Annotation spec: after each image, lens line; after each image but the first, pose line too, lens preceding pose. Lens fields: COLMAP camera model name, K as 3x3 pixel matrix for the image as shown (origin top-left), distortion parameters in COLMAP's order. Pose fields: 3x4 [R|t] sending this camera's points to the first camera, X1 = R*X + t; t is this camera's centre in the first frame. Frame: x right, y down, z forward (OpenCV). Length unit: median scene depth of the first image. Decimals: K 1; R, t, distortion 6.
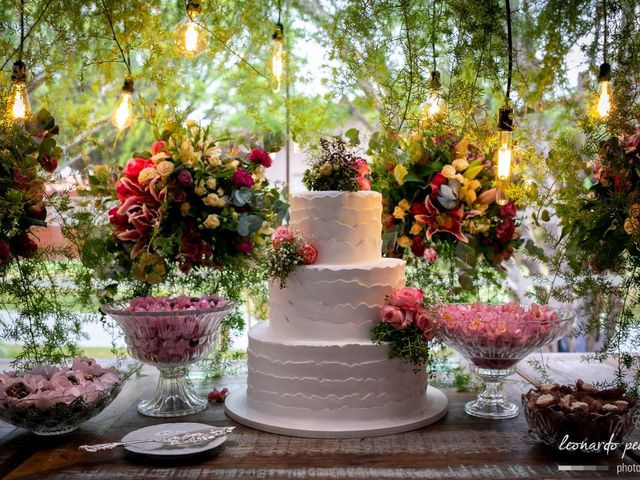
lens RADIAL K [[710.6, 0, 320.0], [0, 710.6, 240.0], [0, 0, 1]] dist [-0.012815, 0.000802]
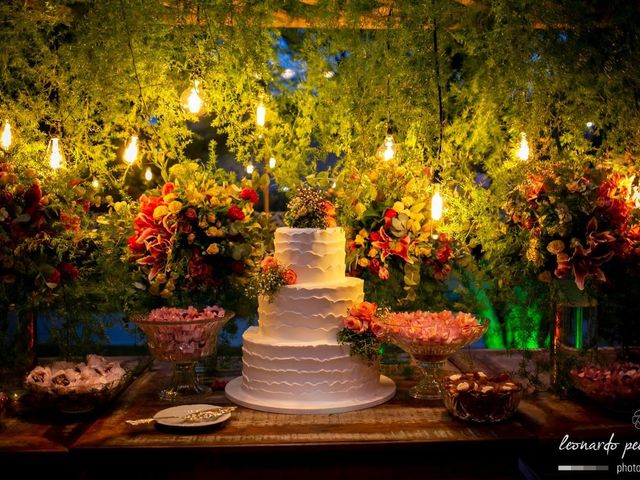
lens RADIAL K [[710.6, 0, 320.0], [0, 710.6, 240.0], [0, 0, 1]] dist [-0.012815, 0.000802]
pose [[0.999121, -0.001755, 0.041893, -0.013294], [0.001521, 0.999983, 0.005624, -0.048988], [-0.041902, -0.005555, 0.999106, -0.282784]]
